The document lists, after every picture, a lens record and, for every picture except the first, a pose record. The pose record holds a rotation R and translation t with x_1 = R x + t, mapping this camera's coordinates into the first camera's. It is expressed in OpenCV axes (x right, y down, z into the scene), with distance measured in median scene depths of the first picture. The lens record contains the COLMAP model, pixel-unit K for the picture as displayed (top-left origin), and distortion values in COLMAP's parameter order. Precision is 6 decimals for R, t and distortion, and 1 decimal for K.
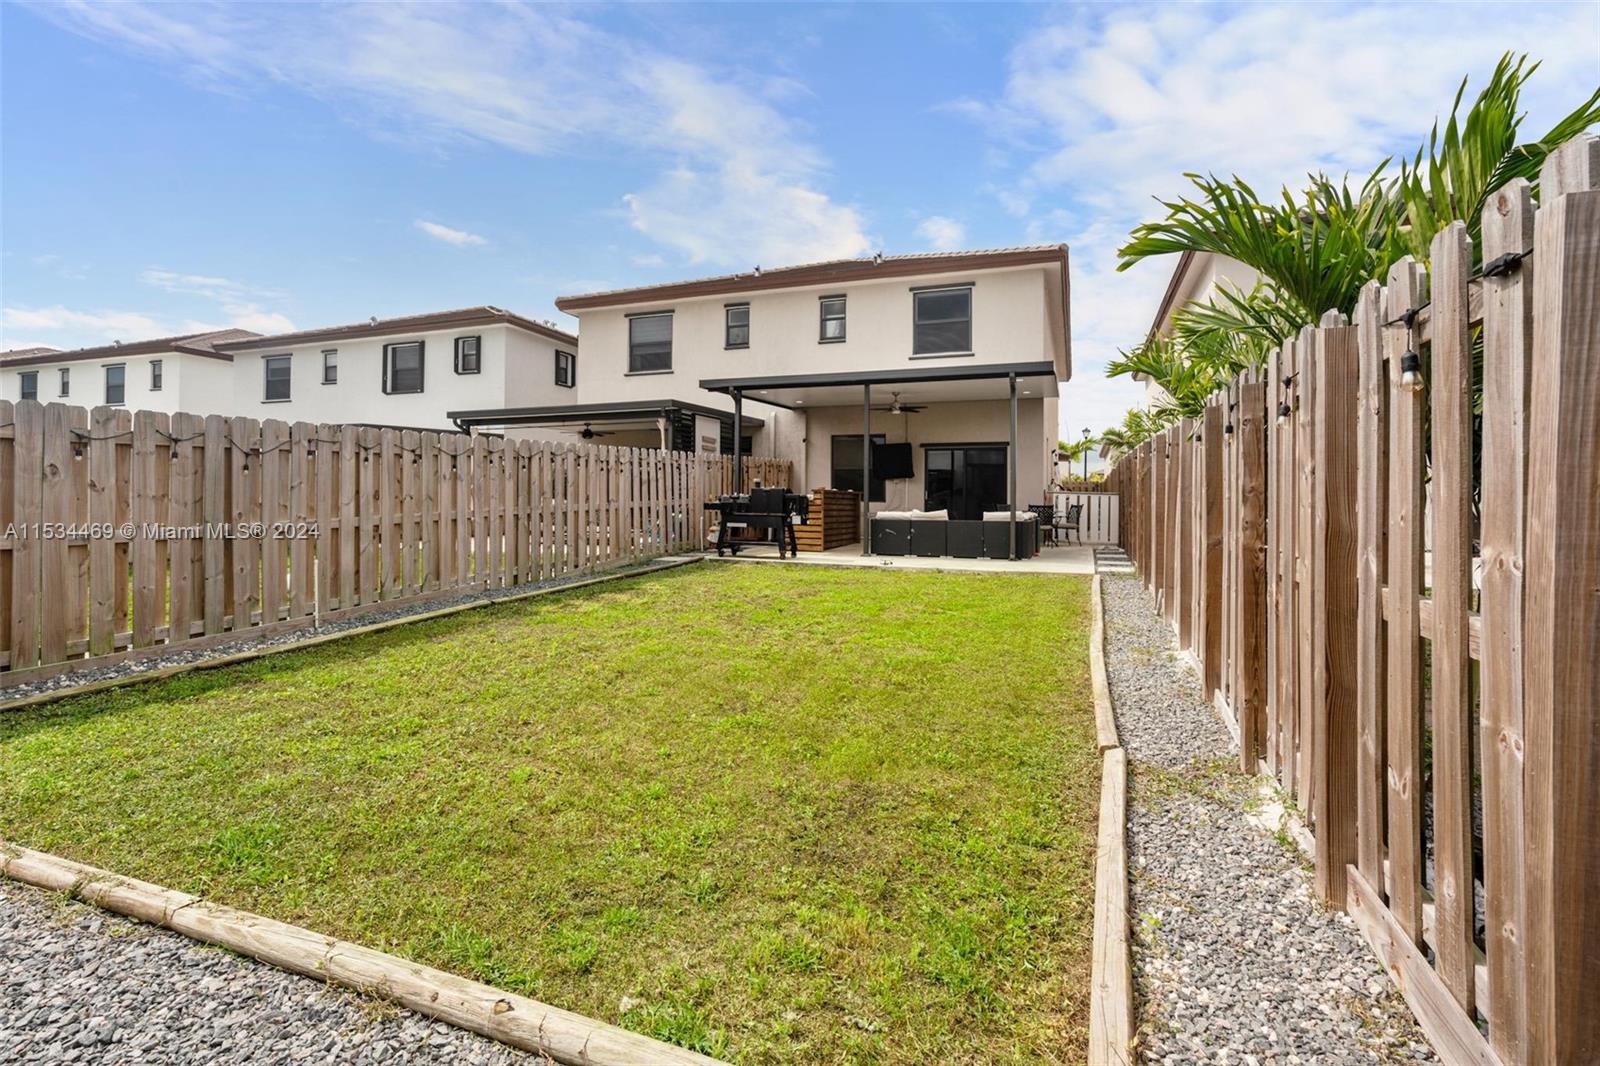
lens RADIAL K [[724.1, 0, 799.0], [0, 724.1, 501.7], [0, 0, 1]] dist [-0.010238, 0.003527]
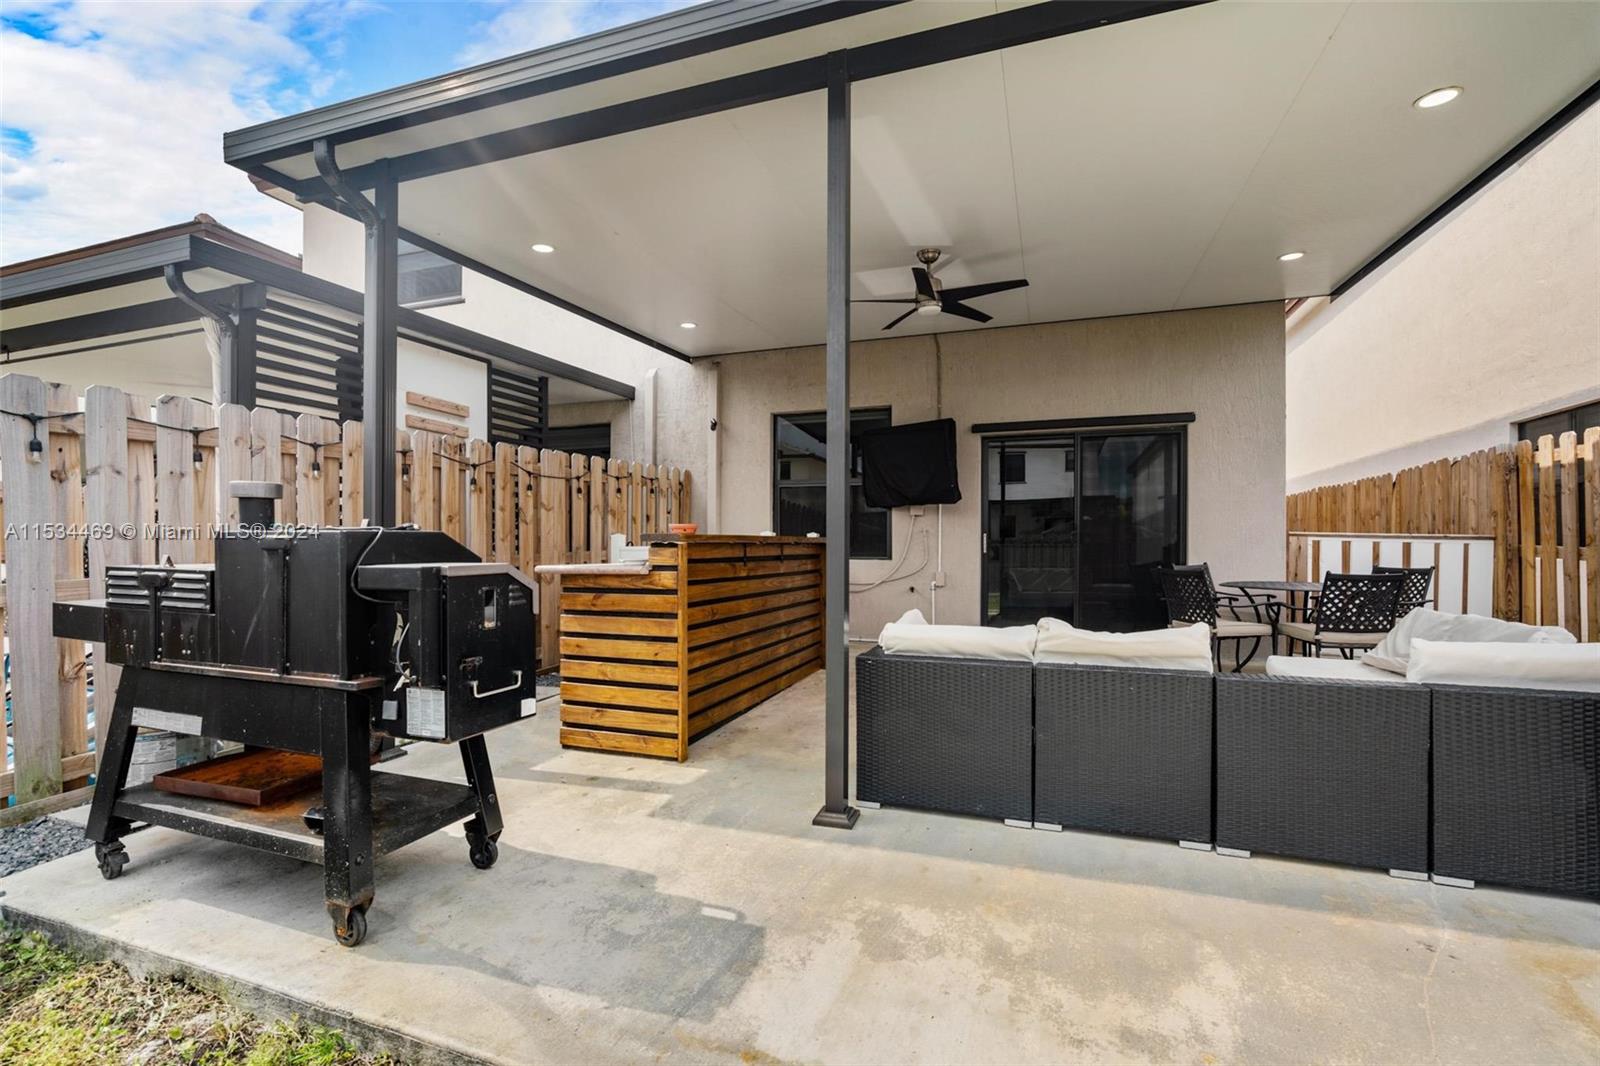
lens RADIAL K [[724.1, 0, 802.8], [0, 724.1, 544.2], [0, 0, 1]] dist [-0.010238, 0.003527]
pose [[0.999753, -0.008279, 0.020619, 0.057409], [0.008253, 0.999965, 0.001348, -0.010146], [-0.020629, -0.001177, 0.999787, 0.571774]]
